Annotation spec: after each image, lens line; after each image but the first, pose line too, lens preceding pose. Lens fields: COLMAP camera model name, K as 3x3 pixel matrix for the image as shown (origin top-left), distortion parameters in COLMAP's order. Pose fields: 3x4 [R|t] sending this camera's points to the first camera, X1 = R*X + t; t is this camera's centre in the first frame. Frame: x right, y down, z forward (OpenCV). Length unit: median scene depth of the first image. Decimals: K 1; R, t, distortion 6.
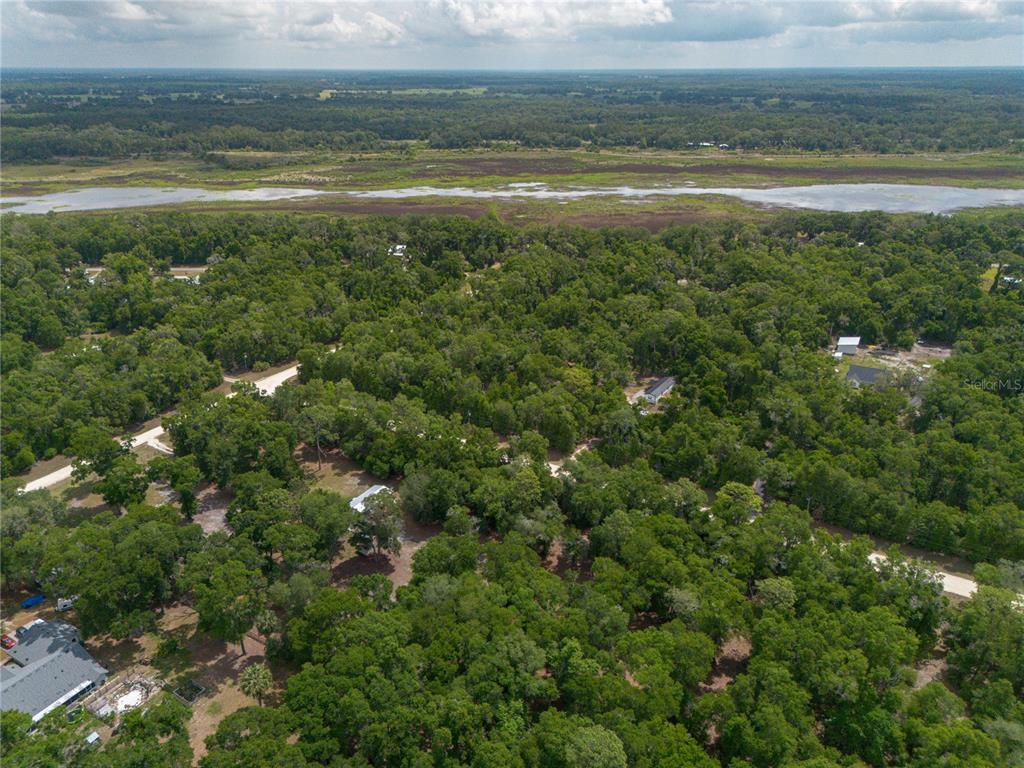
lens RADIAL K [[726.6, 0, 511.8], [0, 726.6, 382.8], [0, 0, 1]] dist [0.040245, -0.032156]
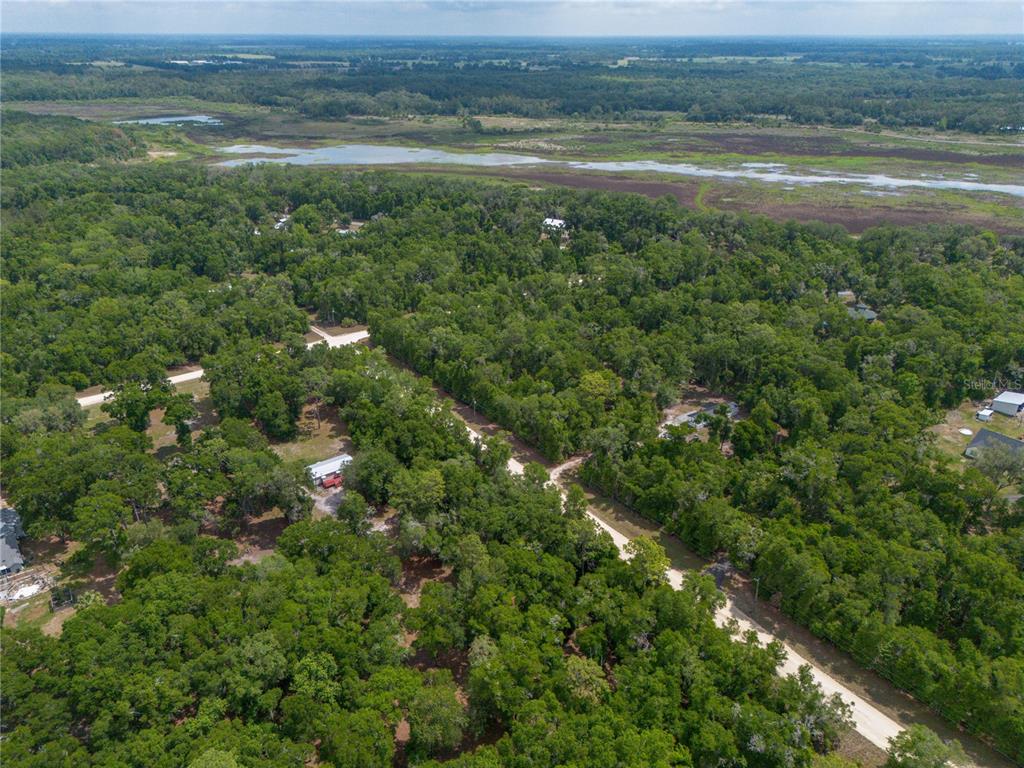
lens RADIAL K [[726.6, 0, 510.1], [0, 726.6, 386.9], [0, 0, 1]] dist [0.040245, -0.032156]
pose [[0.919590, 0.172237, -0.353113, 0.106549], [-0.157212, 0.985007, 0.071037, -0.017350], [0.360054, -0.009811, 0.932880, 0.039658]]
